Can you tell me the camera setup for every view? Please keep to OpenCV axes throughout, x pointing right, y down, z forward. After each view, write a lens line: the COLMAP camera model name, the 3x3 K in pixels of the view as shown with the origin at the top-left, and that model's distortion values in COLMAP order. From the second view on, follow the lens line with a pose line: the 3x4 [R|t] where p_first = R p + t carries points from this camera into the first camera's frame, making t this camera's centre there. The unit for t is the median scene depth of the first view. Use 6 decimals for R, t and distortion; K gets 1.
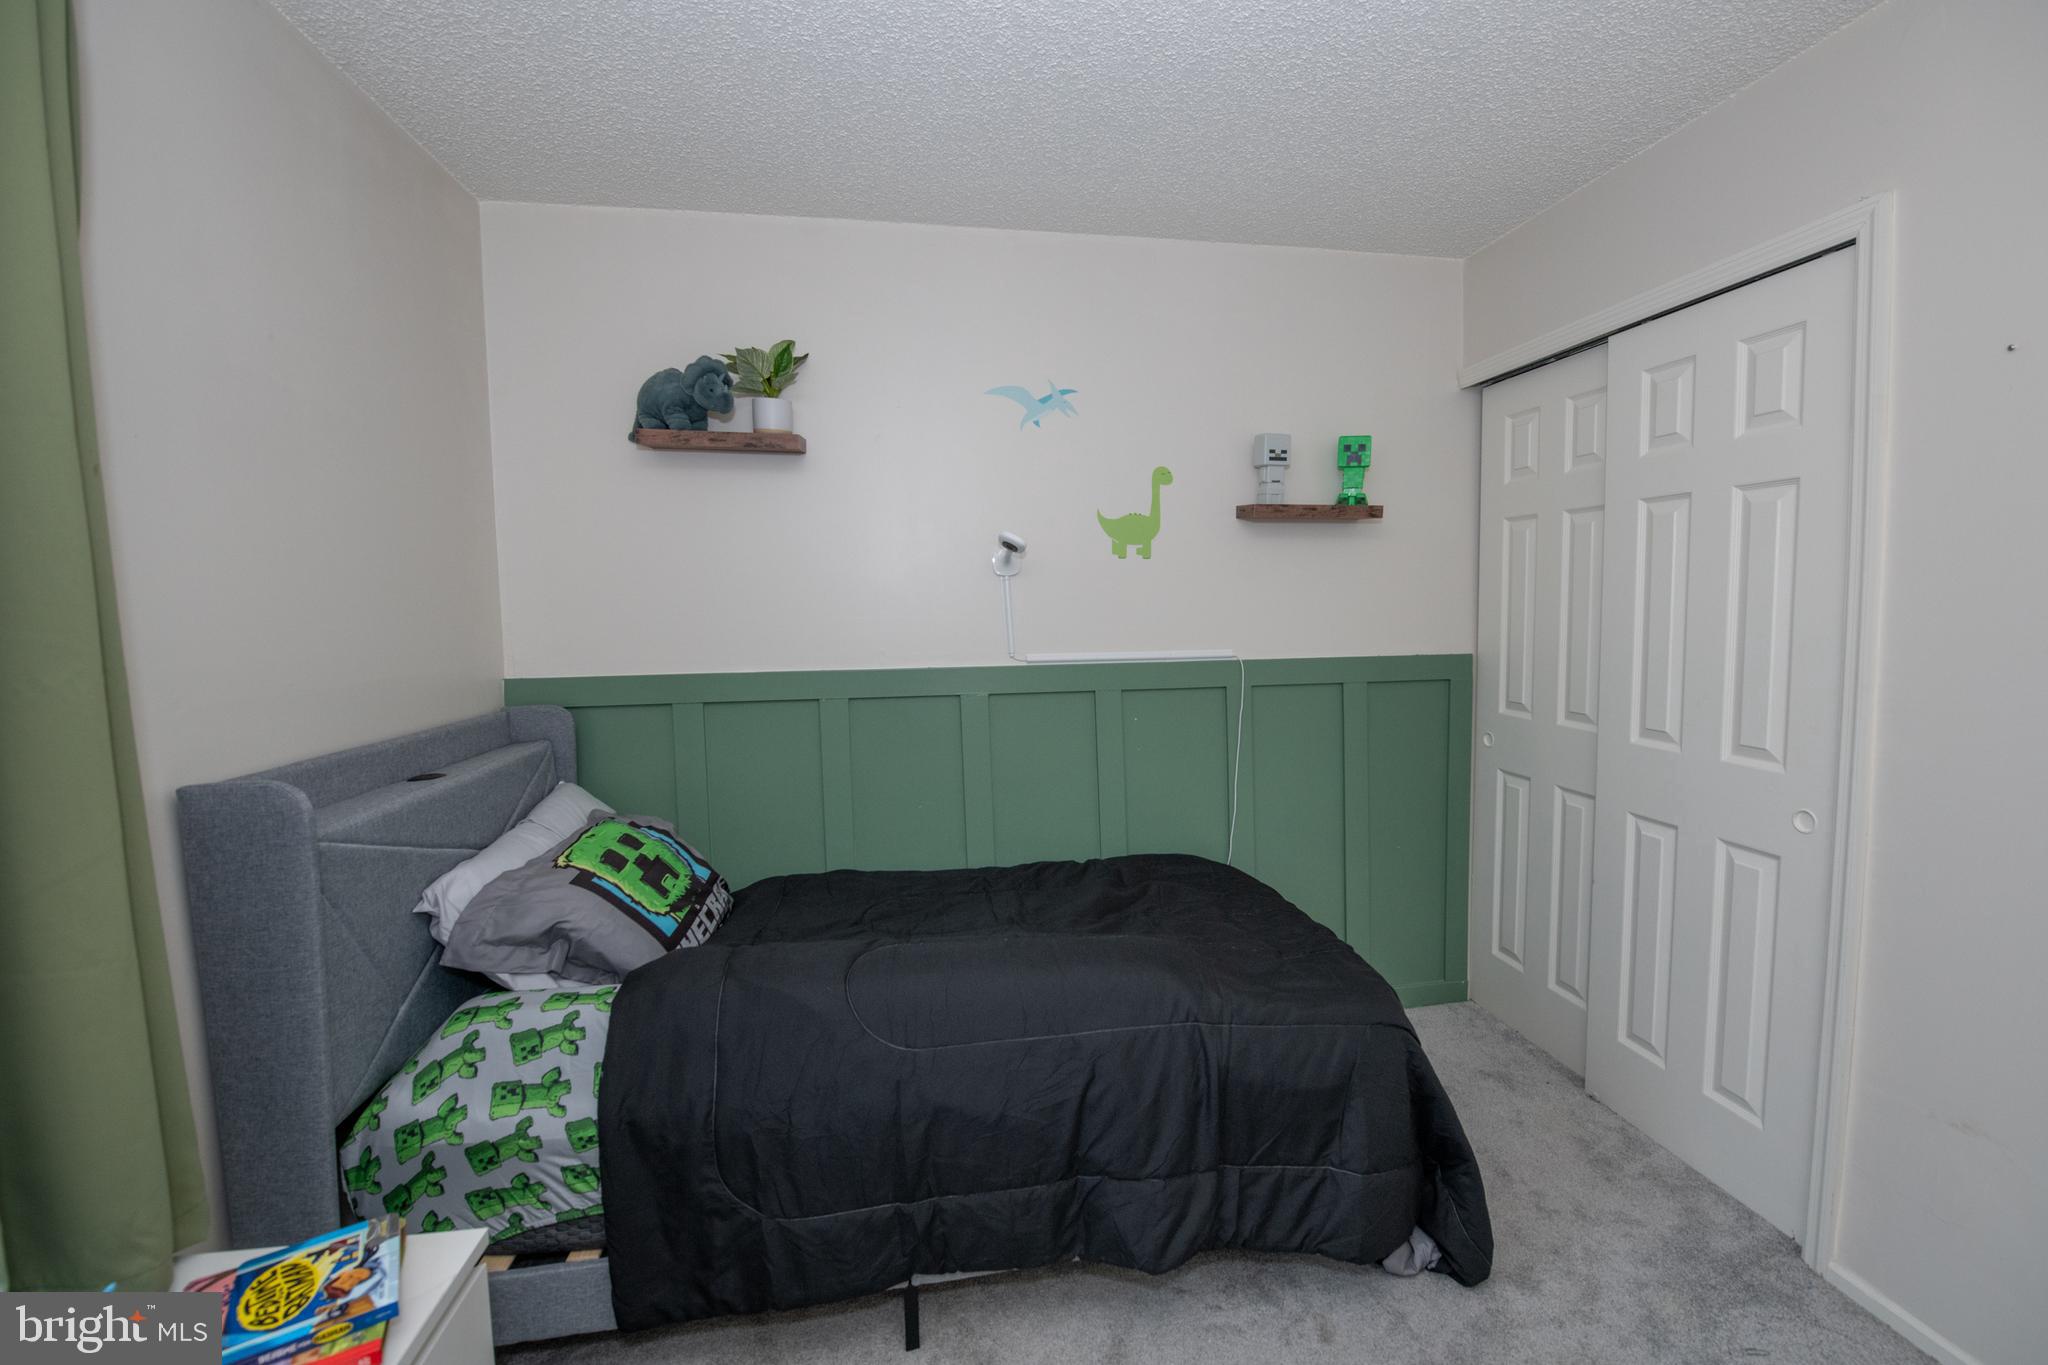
lens RADIAL K [[860.2, 0, 1007.0], [0, 860.2, 665.0], [0, 0, 1]] dist [-0.017911, -0.000733]
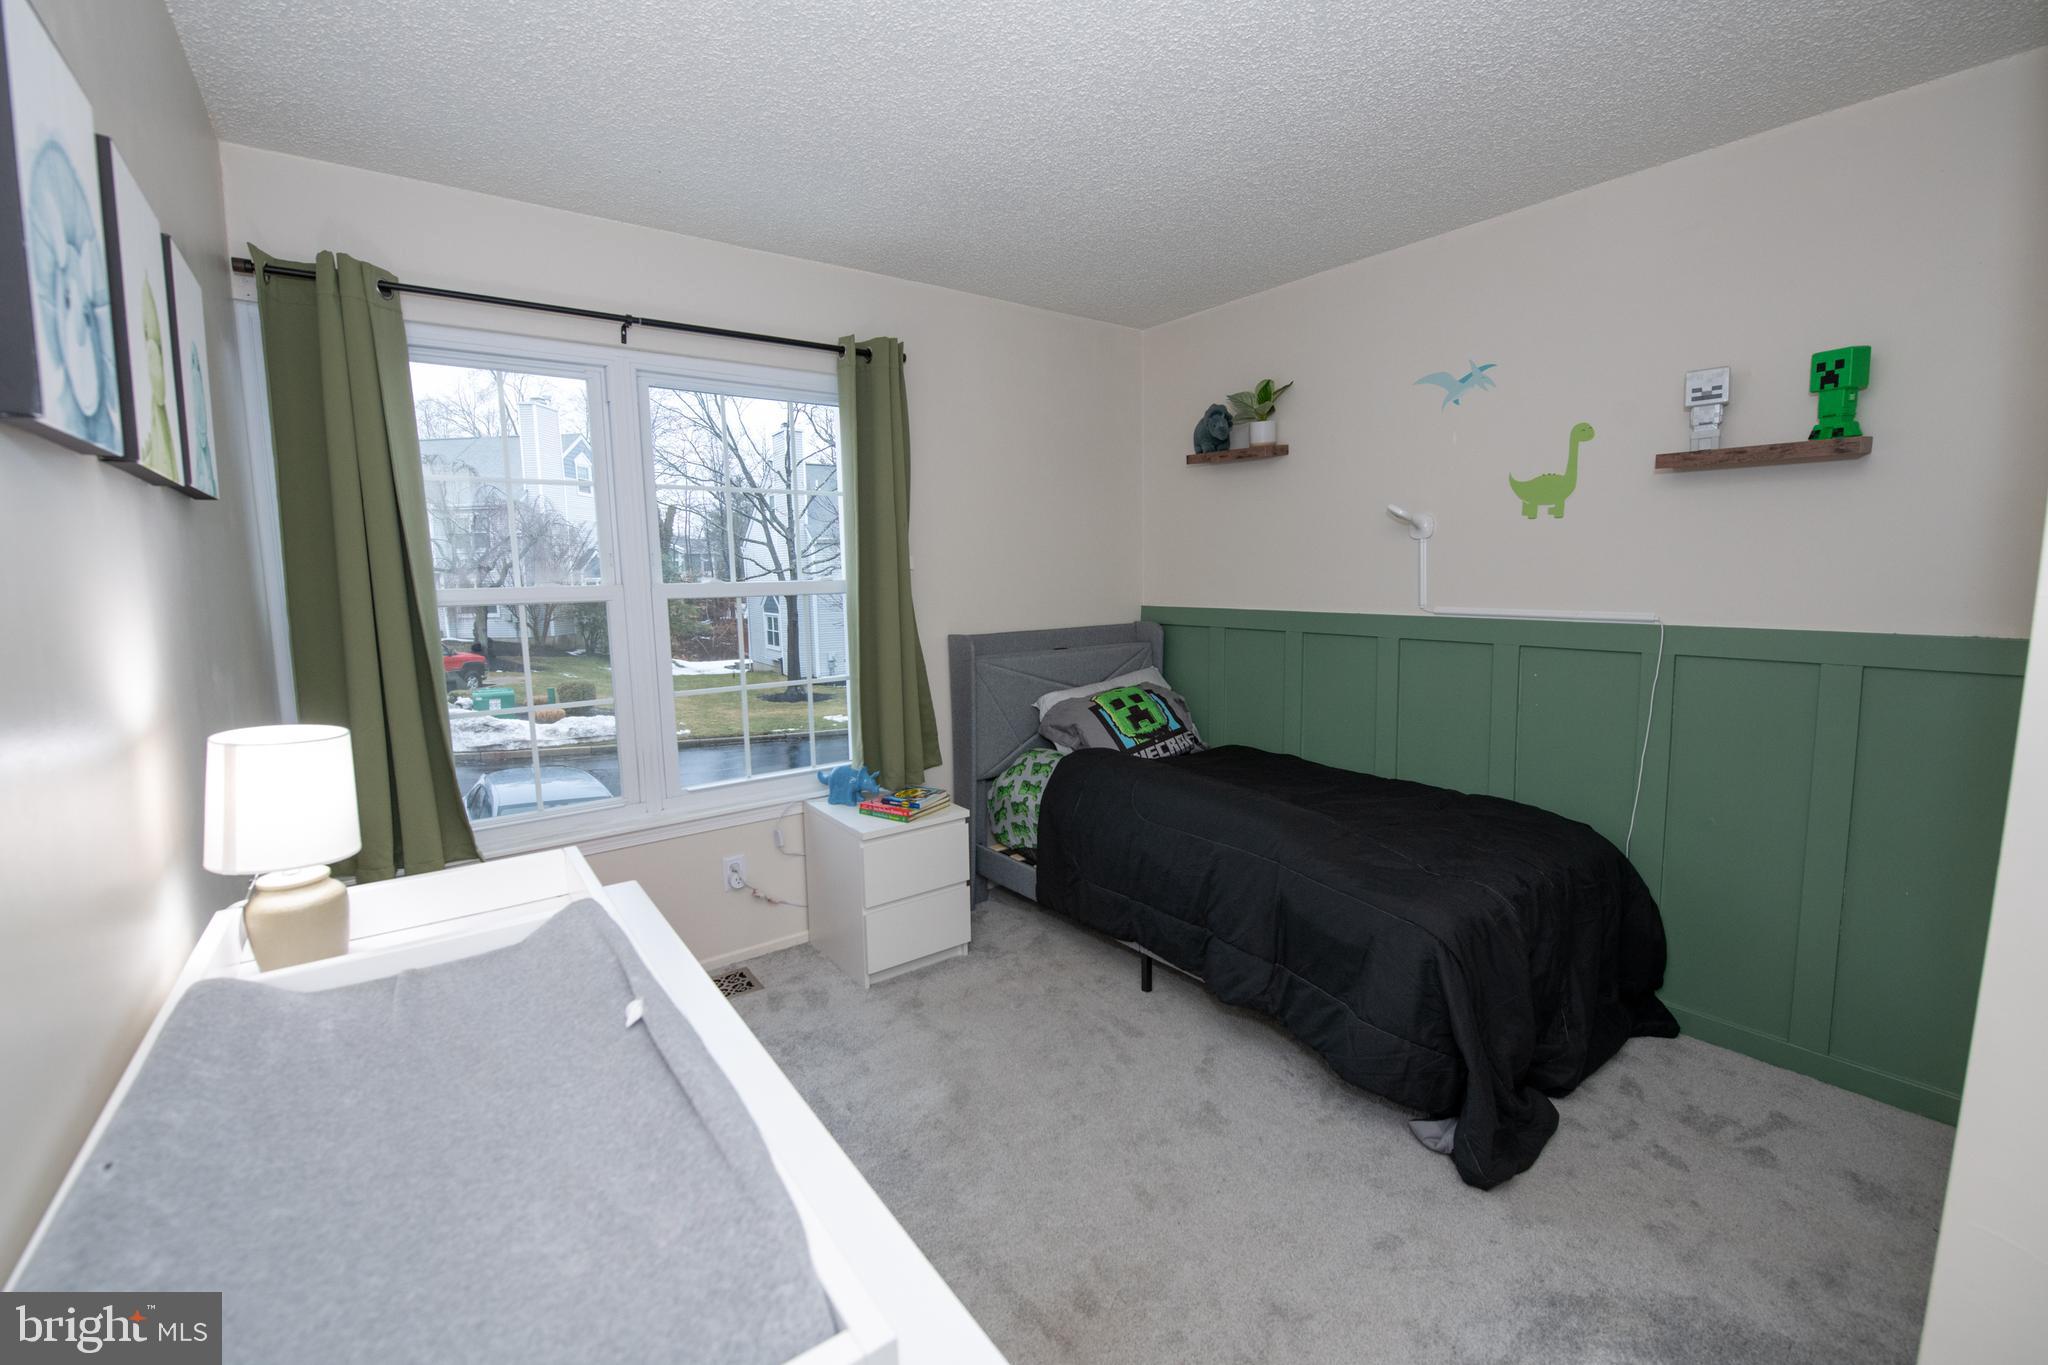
lens RADIAL K [[849.4, 0, 1010.2], [0, 849.4, 673.9], [0, 0, 1]] dist [-0.014399, -0.002135]
pose [[0.441950, 0.117579, -0.889300, 0.888464], [-0.049566, 0.993059, 0.106664, -0.017490], [0.895669, -0.003061, 0.444710, -0.022077]]
